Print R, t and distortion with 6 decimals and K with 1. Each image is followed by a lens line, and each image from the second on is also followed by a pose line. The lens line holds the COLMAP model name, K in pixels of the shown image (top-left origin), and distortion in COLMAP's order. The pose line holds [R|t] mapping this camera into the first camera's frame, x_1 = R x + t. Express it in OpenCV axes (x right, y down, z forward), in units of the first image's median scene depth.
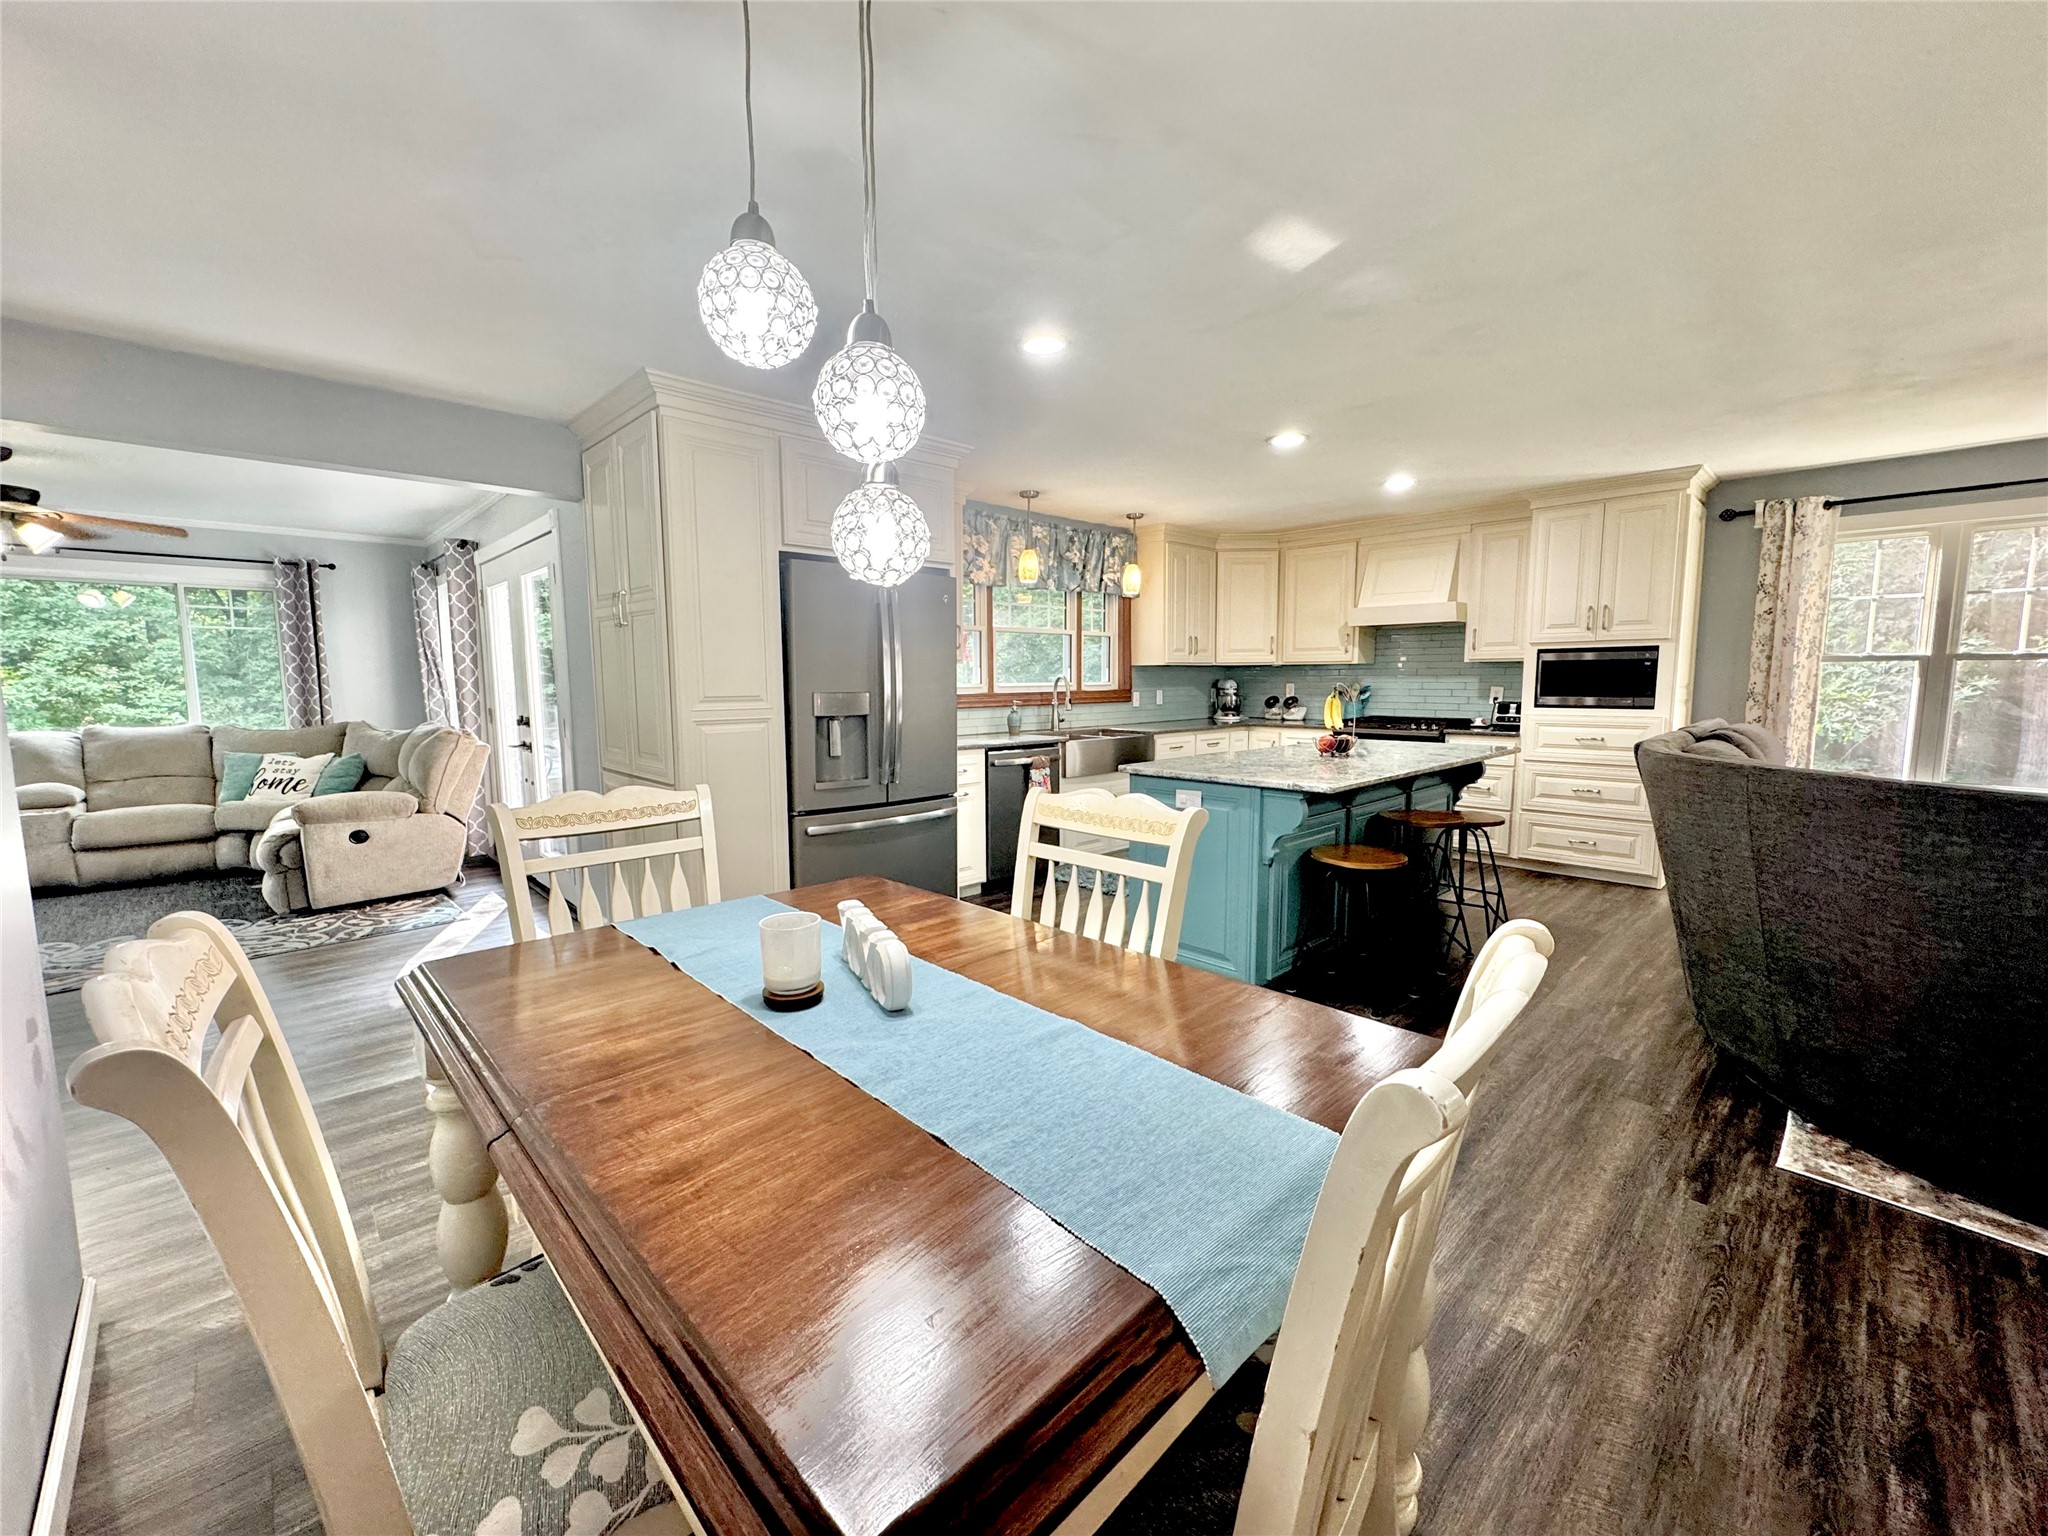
lens RADIAL K [[816.8, 0, 1028.6], [0, 816.8, 773.3], [0, 0, 1]] dist [0.000864, 0.000513]
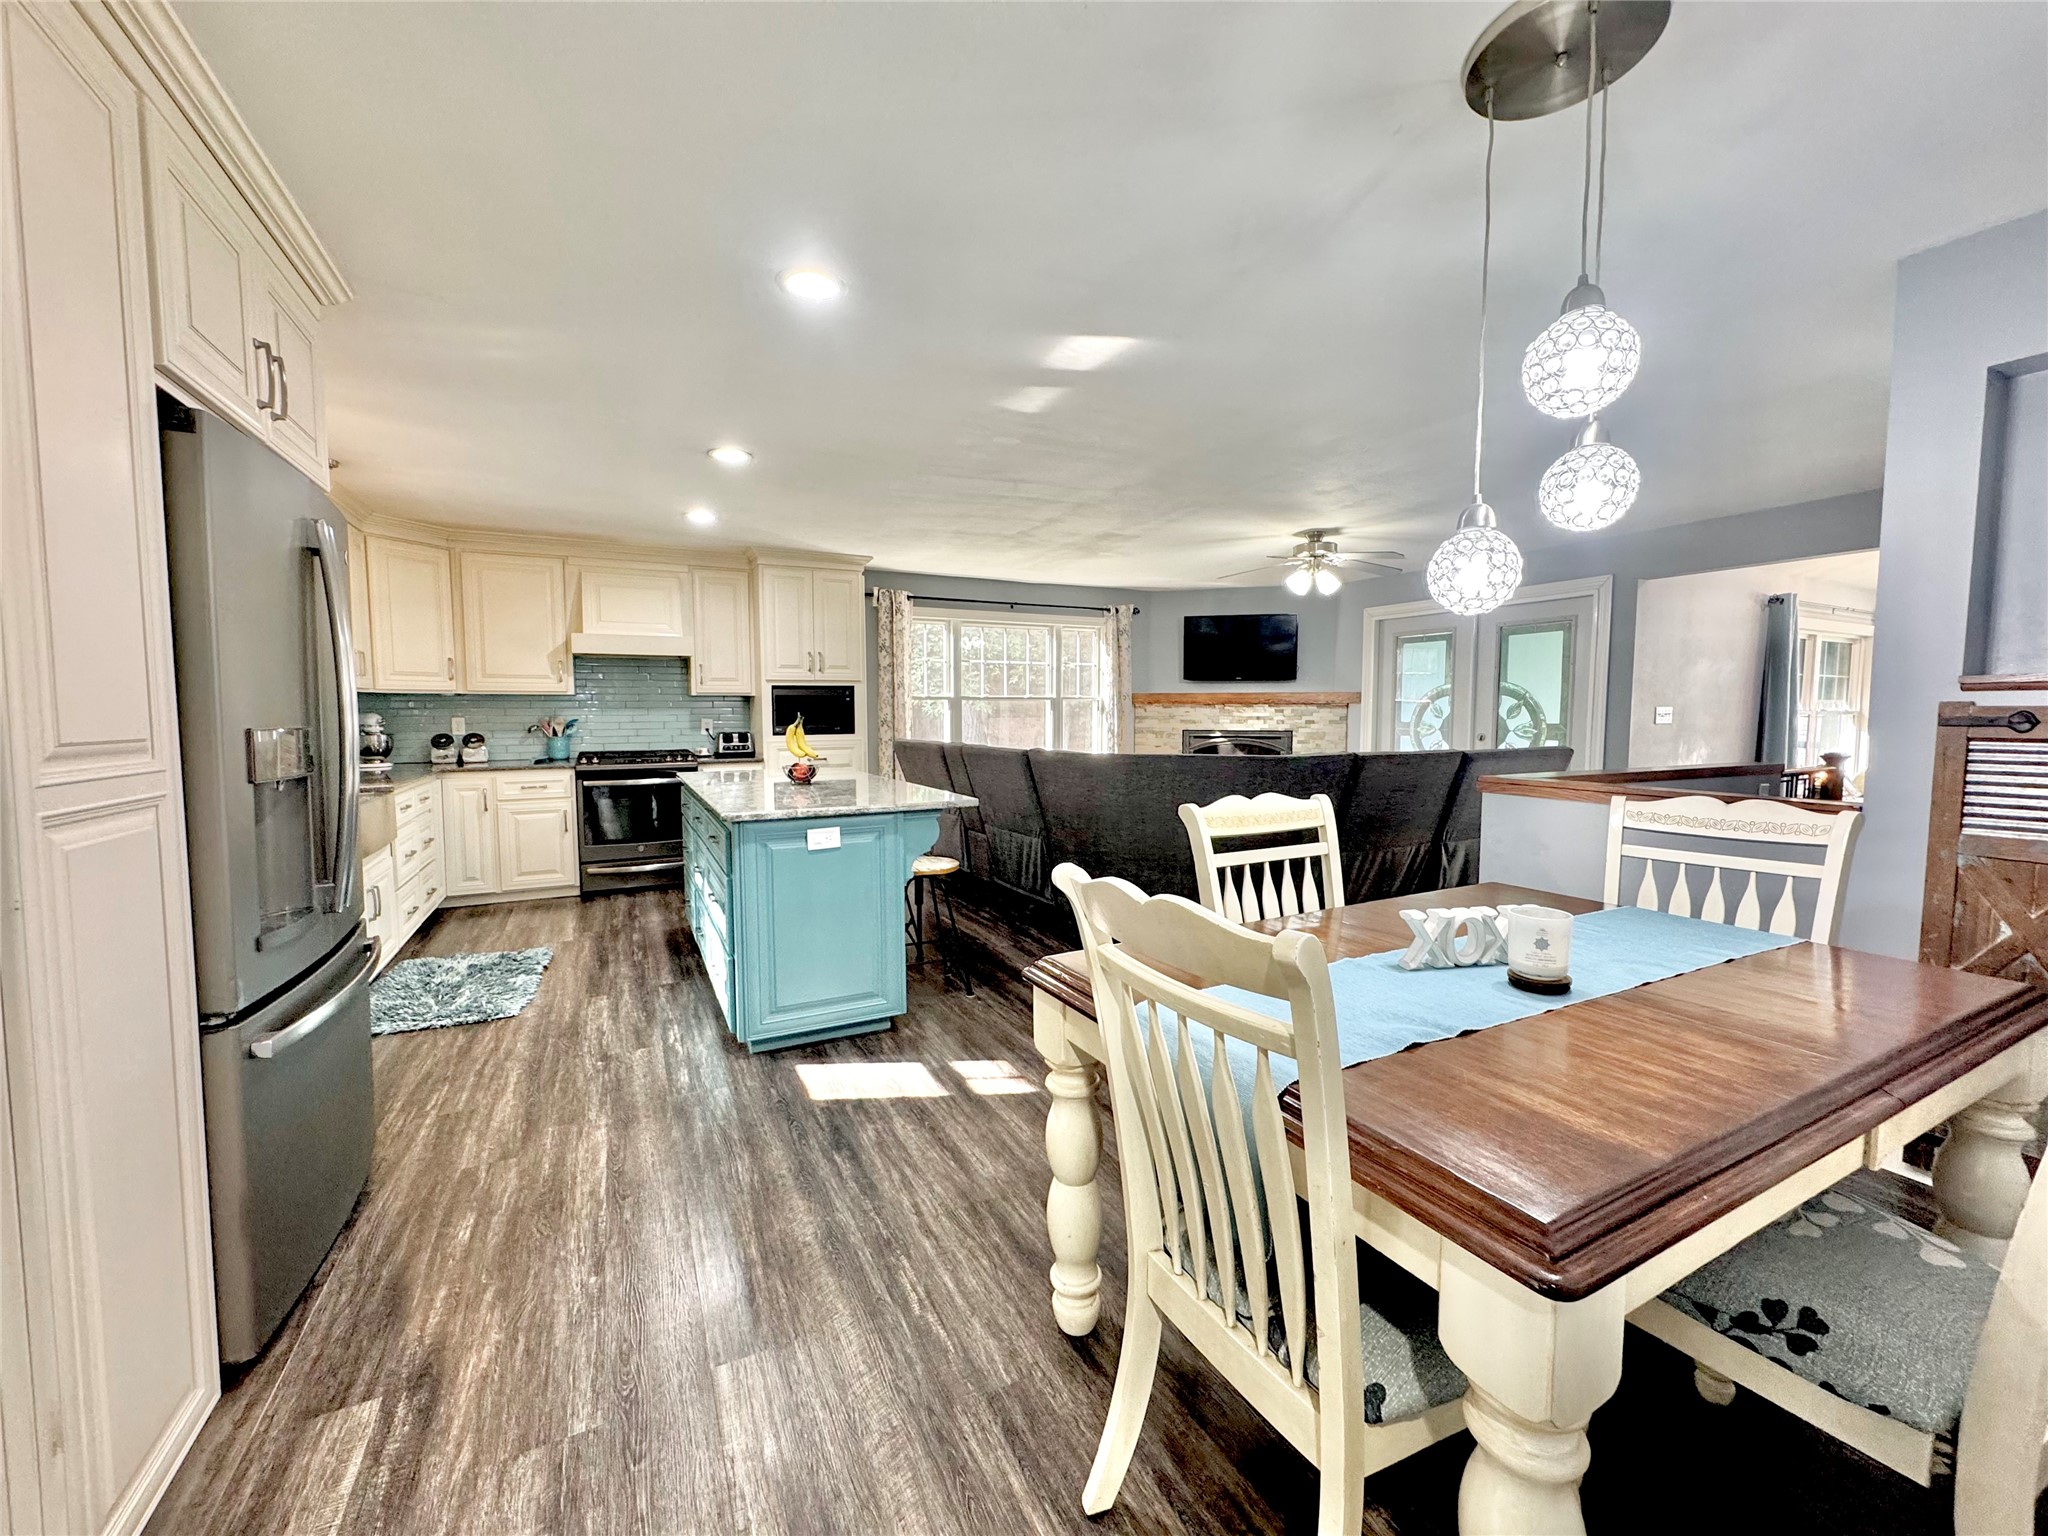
lens RADIAL K [[816.8, 0, 1023.1], [0, 816.8, 766.1], [0, 0, 1]] dist [0.000864, 0.000513]
pose [[0.298637, -0.061185, 0.952403, -0.350563], [0.113551, 0.993132, 0.028196, -0.028195], [-0.947587, 0.099726, 0.303534, 0.298918]]
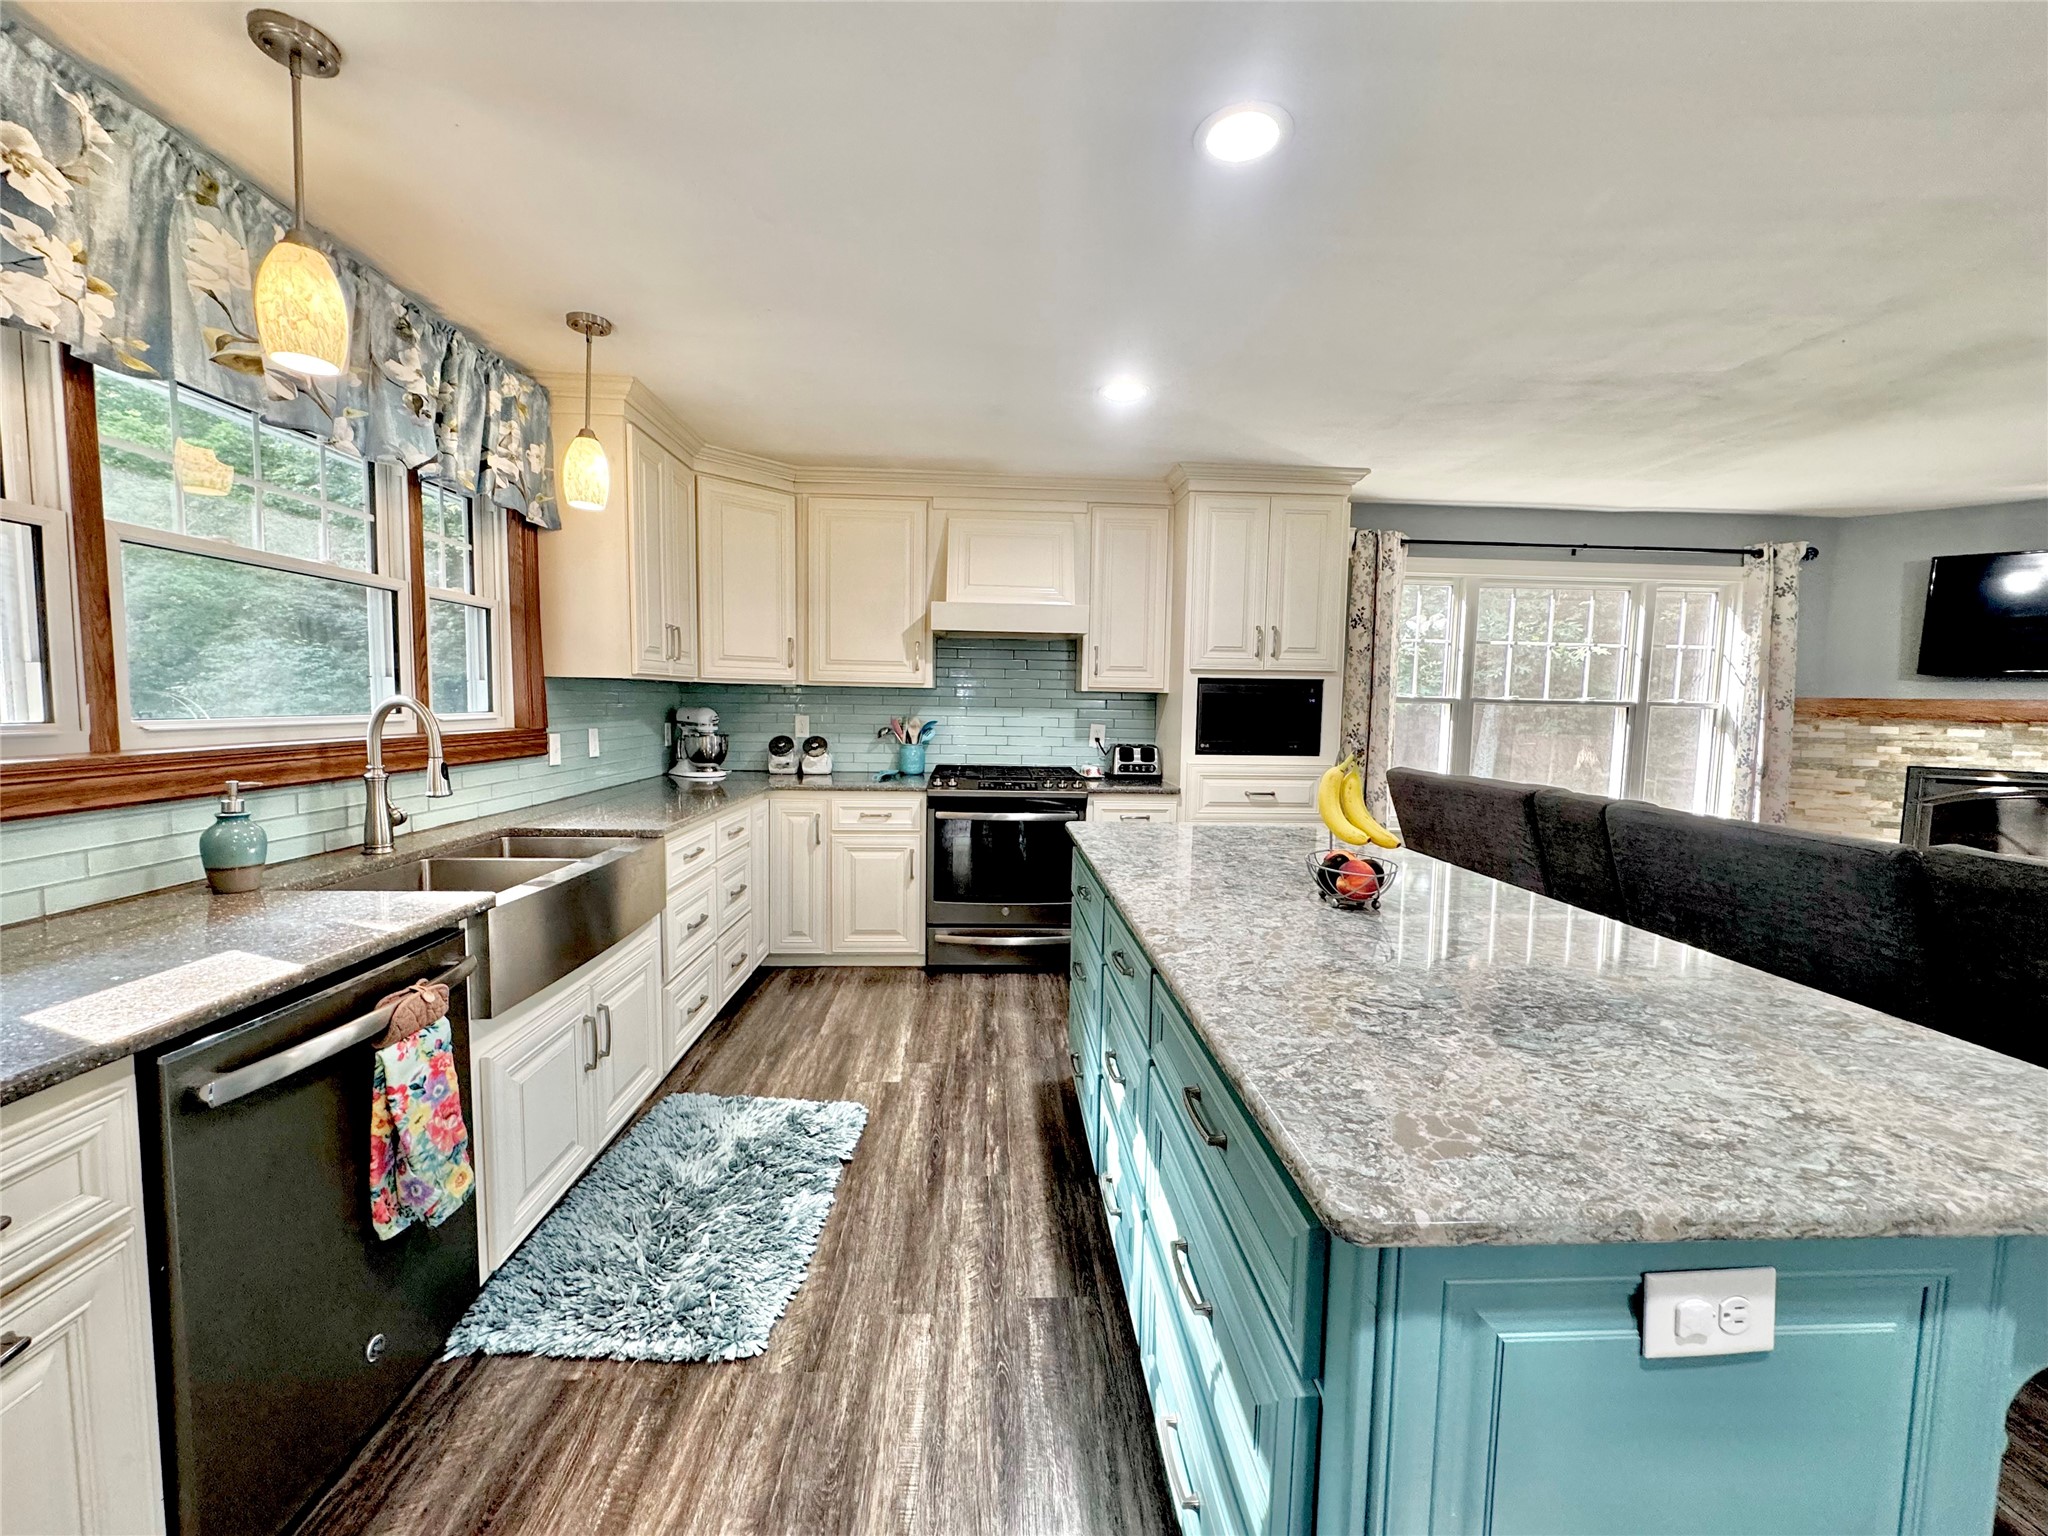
lens RADIAL K [[816.8, 0, 1023.7], [0, 816.8, 762.9], [0, 0, 1]] dist [0.000864, 0.000513]
pose [[0.659827, -0.037911, 0.750461, -0.048726], [0.065971, 0.997793, -0.007599, -0.072379], [-0.748516, 0.054523, 0.660871, 0.579034]]
